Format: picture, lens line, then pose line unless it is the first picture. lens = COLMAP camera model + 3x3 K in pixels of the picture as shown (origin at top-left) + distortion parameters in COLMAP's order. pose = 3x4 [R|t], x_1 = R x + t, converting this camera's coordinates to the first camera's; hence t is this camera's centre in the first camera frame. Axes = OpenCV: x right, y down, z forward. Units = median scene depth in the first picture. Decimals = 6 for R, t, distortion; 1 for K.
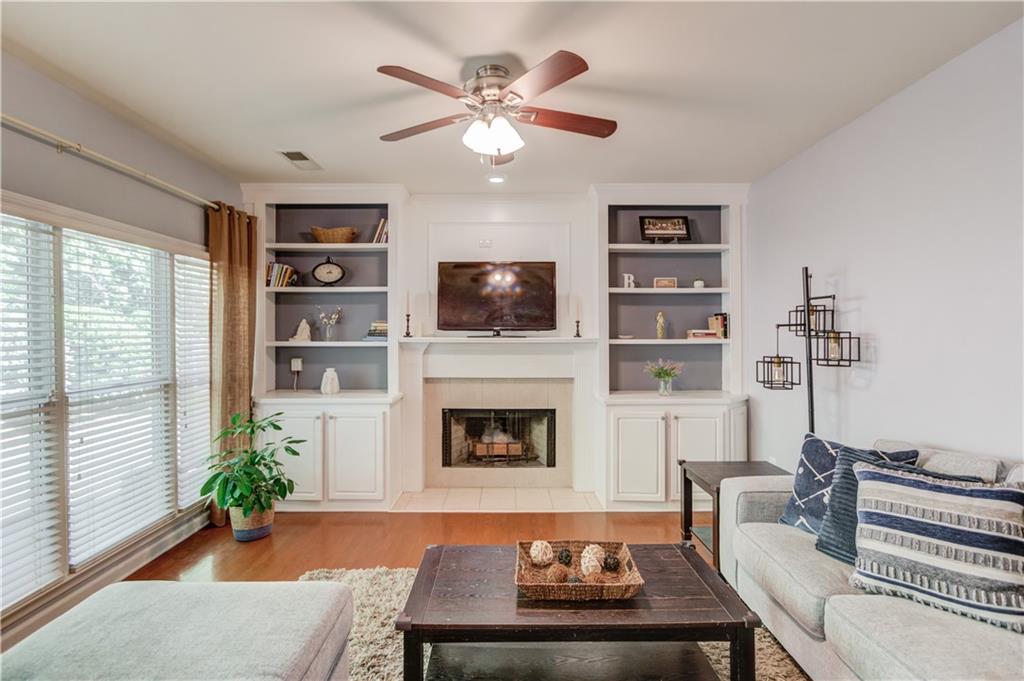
lens RADIAL K [[487.2, 0, 509.1], [0, 487.2, 331.4], [0, 0, 1]] dist [-0.000930, 0.000862]
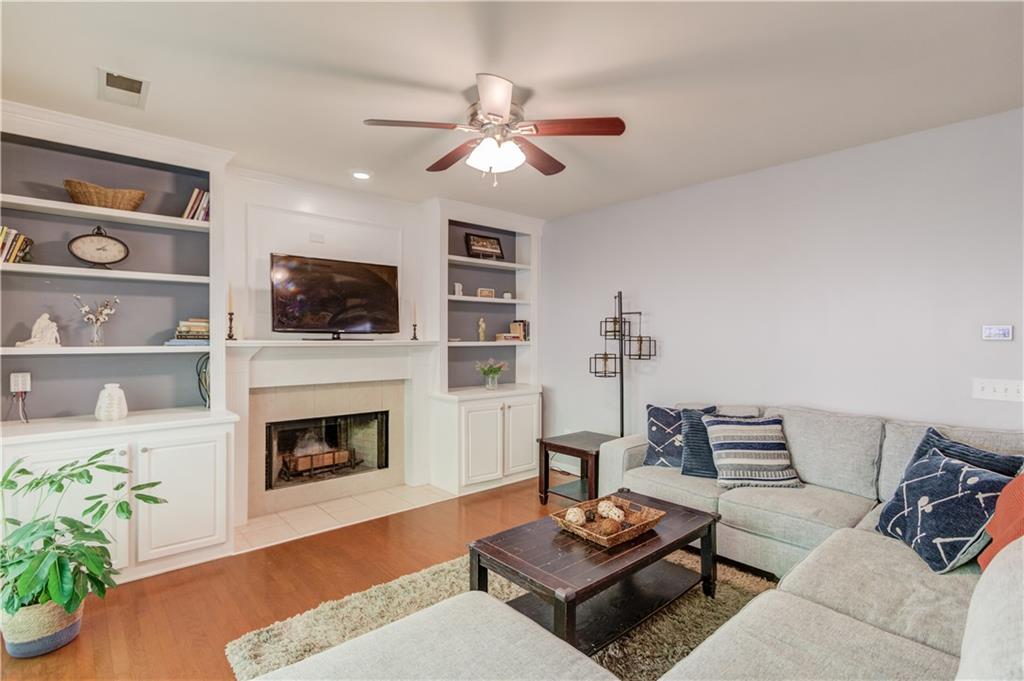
lens RADIAL K [[475.3, 0, 512.0], [0, 475.3, 340.5], [0, 0, 1]] dist [-0.015749, 0.023844]
pose [[0.764988, -0.003058, 0.644037, -0.366051], [-0.007419, 0.999881, 0.013560, -0.002081], [-0.644002, -0.015151, 0.764874, 0.086712]]
